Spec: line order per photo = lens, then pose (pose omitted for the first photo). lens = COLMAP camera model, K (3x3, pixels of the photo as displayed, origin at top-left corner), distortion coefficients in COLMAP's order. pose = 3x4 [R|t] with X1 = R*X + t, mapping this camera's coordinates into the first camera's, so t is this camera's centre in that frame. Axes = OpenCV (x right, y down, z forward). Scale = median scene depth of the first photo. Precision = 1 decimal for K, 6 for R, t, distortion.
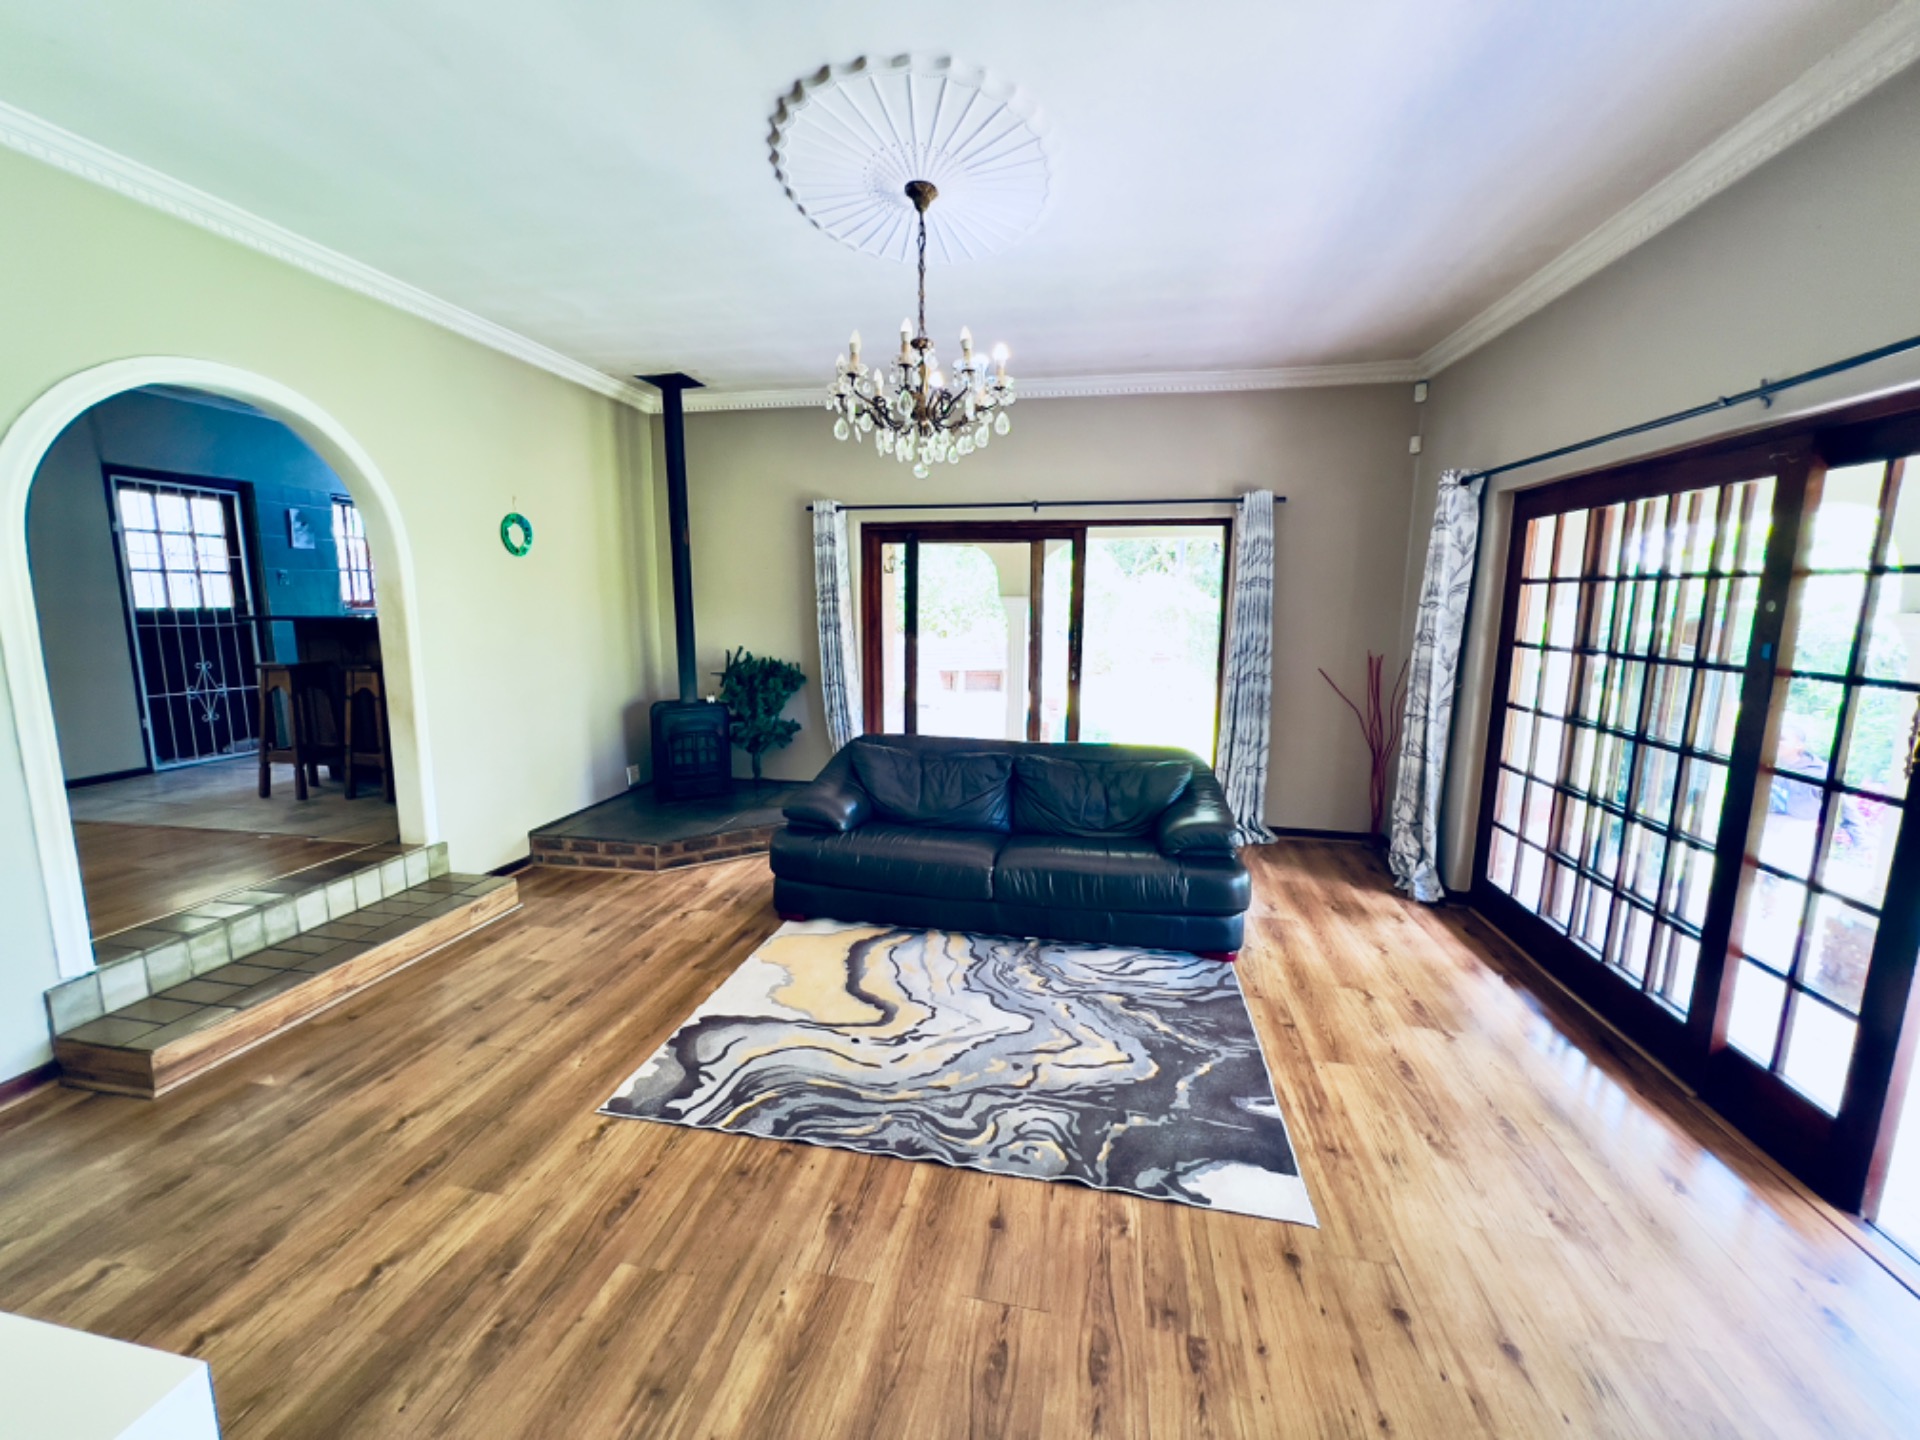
lens RADIAL K [[771.5, 0, 952.4], [0, 771.5, 712.7], [0, 0, 1]] dist [0.002098, 0.000115]
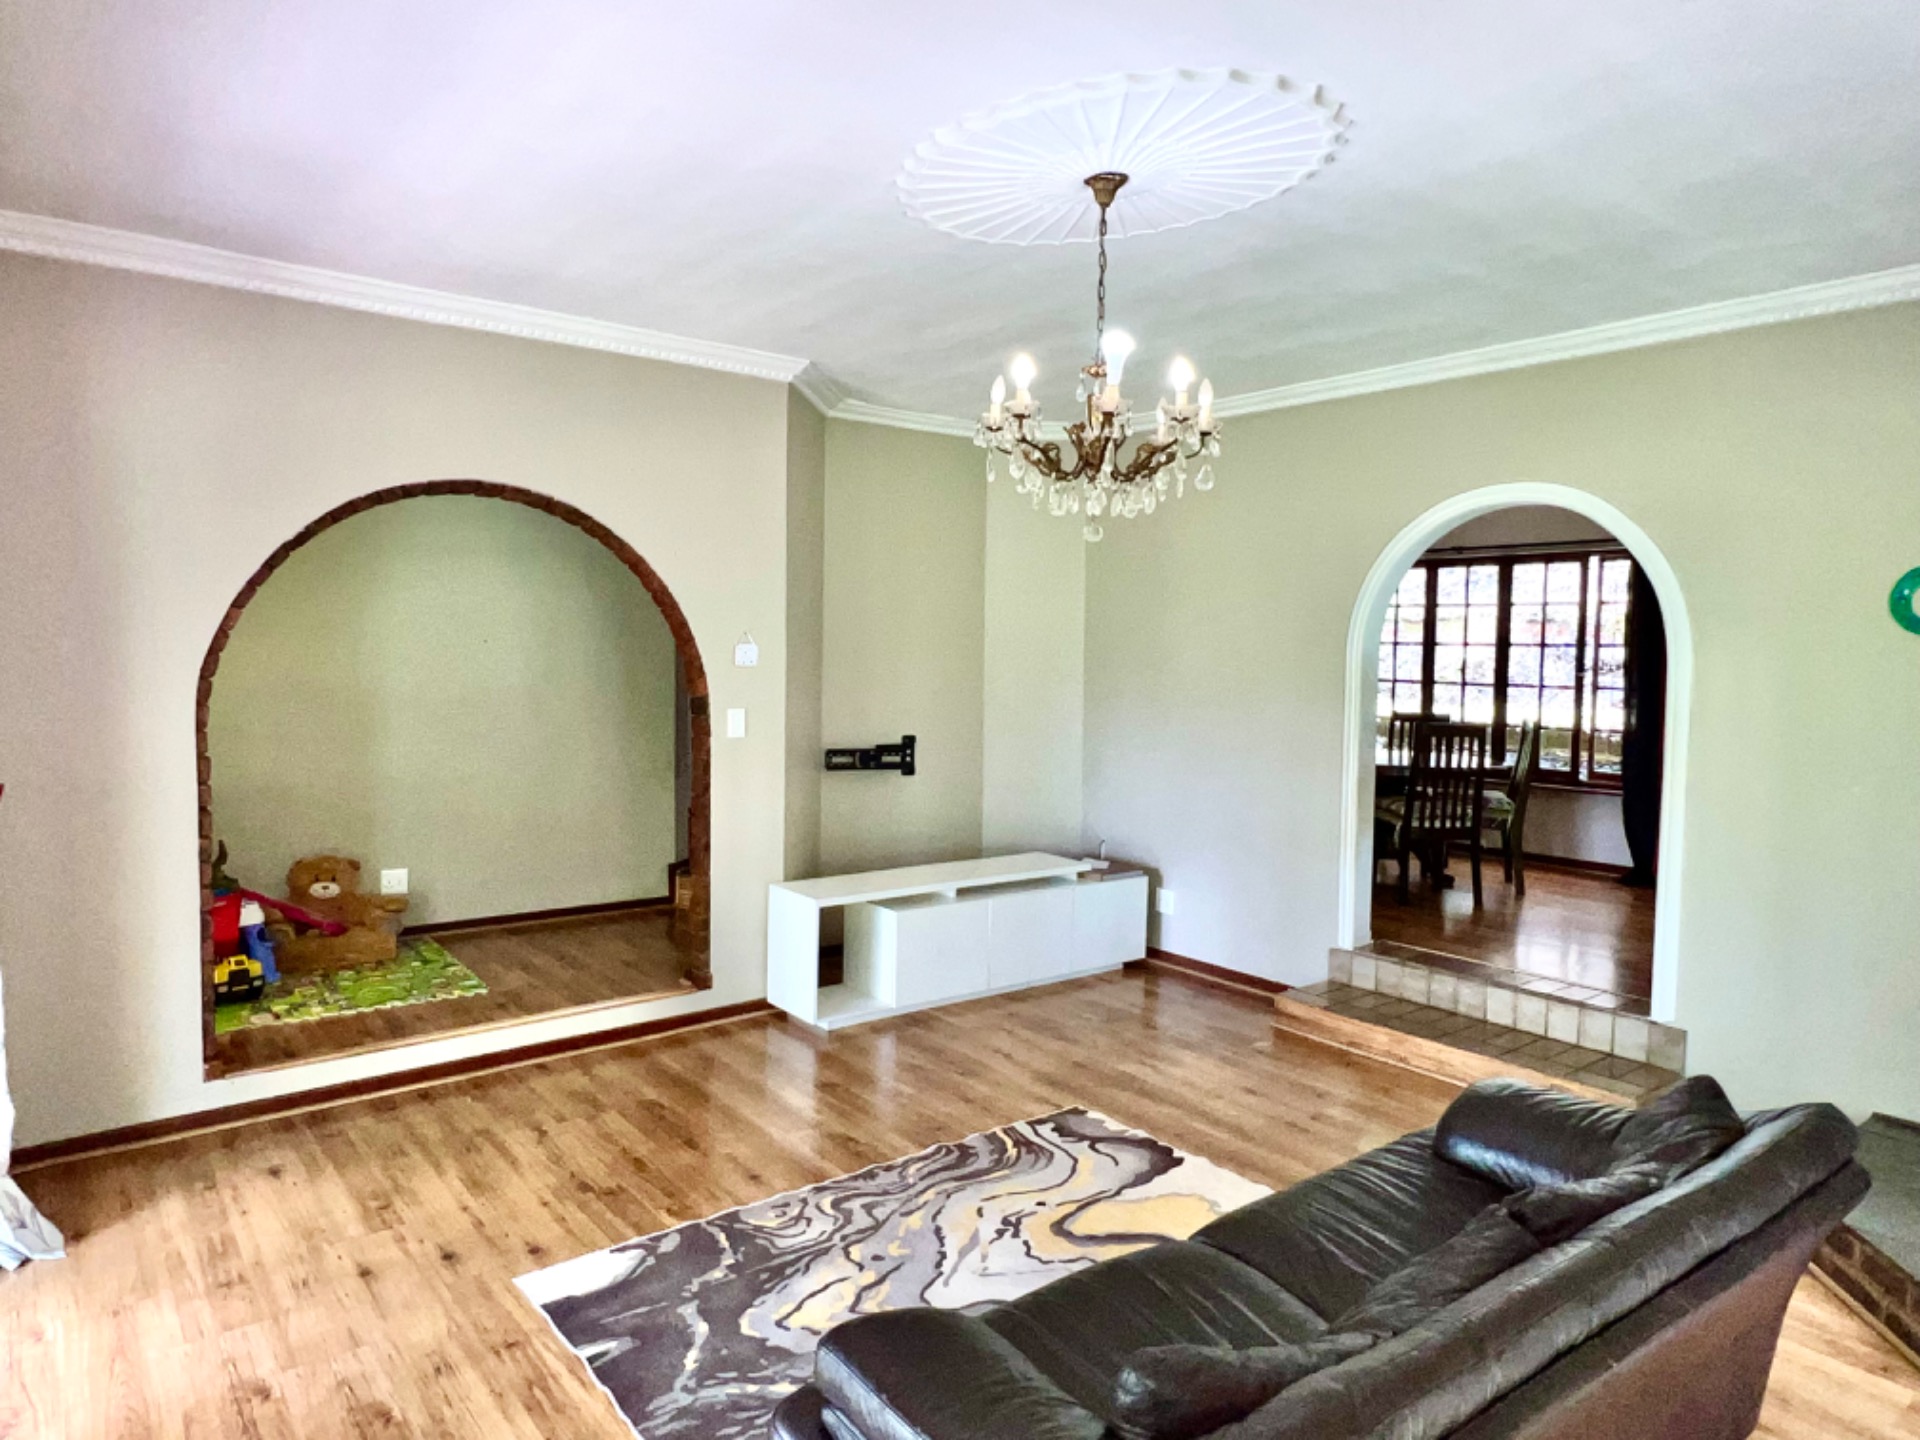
lens RADIAL K [[1207.3, 0, 960.1], [0, 1207.3, 716.6], [0, 0, 1]] dist [-0.002644, 0.001014]
pose [[-0.645992, 0.026642, -0.762879, 1.045641], [-0.135468, 0.979526, 0.148920, -0.324077], [0.751227, 0.199547, -0.629157, 1.859301]]
